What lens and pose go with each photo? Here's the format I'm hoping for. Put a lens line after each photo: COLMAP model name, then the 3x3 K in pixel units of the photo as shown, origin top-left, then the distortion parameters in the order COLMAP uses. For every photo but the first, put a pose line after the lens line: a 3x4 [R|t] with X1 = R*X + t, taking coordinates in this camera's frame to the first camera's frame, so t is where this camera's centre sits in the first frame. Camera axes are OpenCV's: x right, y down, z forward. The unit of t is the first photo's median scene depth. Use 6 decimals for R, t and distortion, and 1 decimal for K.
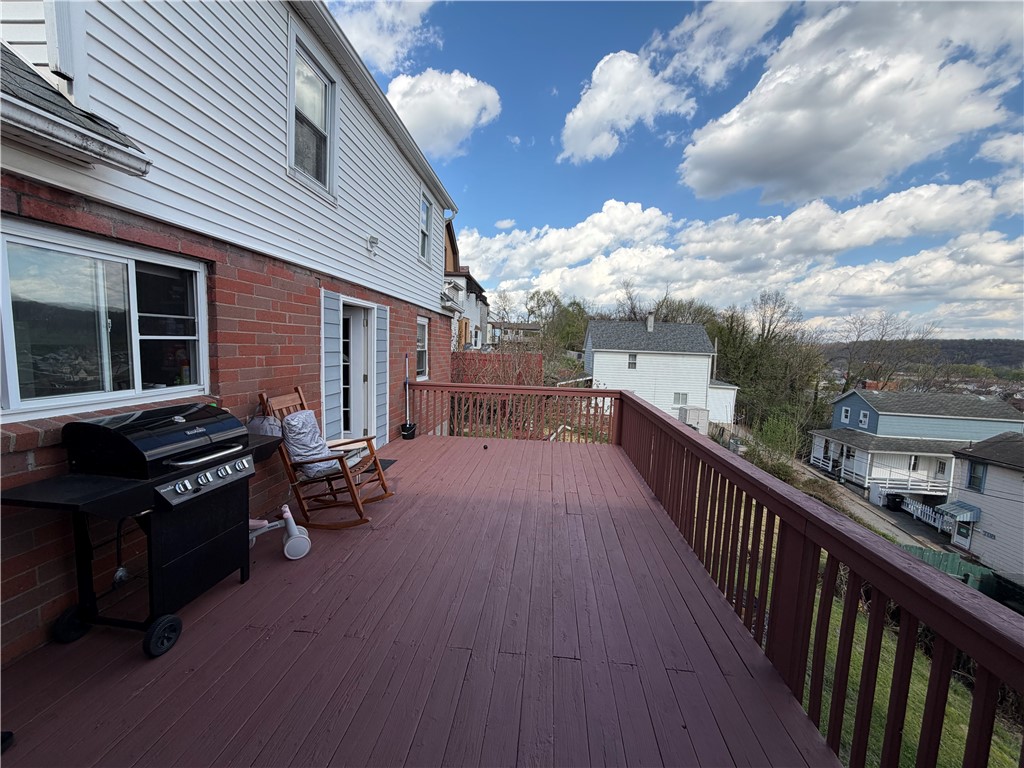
lens RADIAL K [[407.9, 0, 512.3], [0, 407.9, 385.0], [0, 0, 1]] dist [-0.000317, -0.000883]
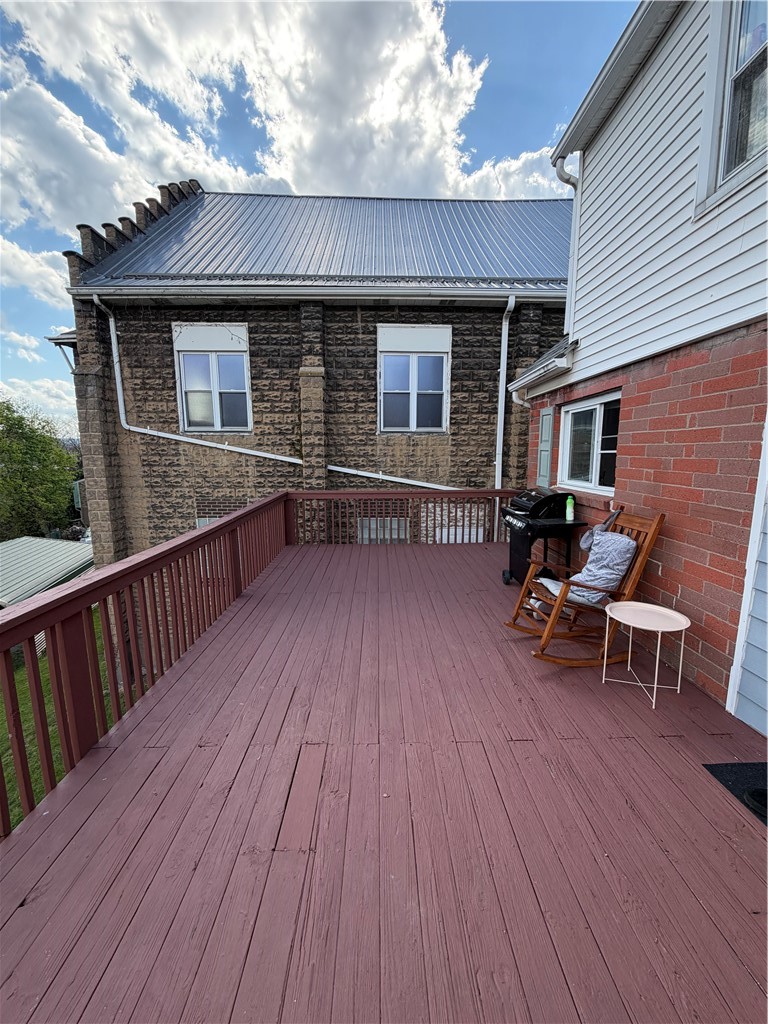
lens RADIAL K [[407.9, 0, 378.4], [0, 407.9, 521.4], [0, 0, 1]] dist [-0.000317, -0.000883]
pose [[-0.994711, -0.015684, -0.101505, 0.076729], [-0.041841, 0.964428, 0.261014, -0.168388], [0.093800, 0.263881, -0.959984, 1.806629]]
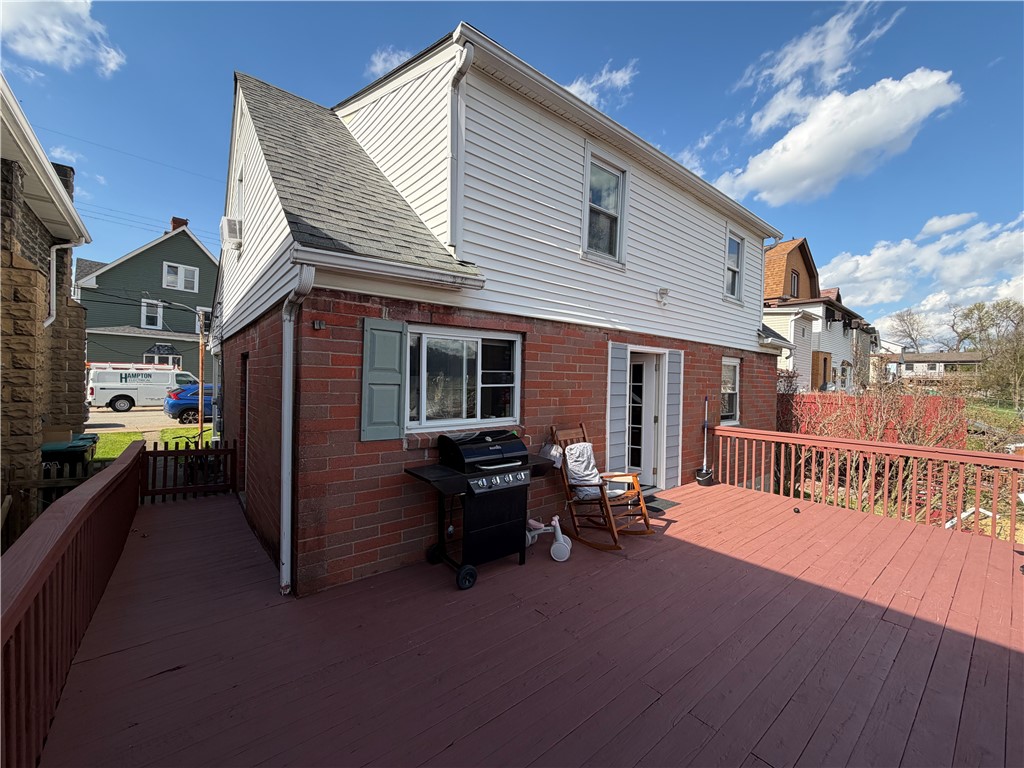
lens RADIAL K [[407.9, 0, 512.4], [0, 407.9, 384.6], [0, 0, 1]] dist [-0.000317, -0.000883]
pose [[0.699897, -0.010450, -0.714167, 0.219854], [-0.061901, 0.995243, -0.075228, -0.006347], [0.711556, 0.096859, 0.695921, -0.016882]]
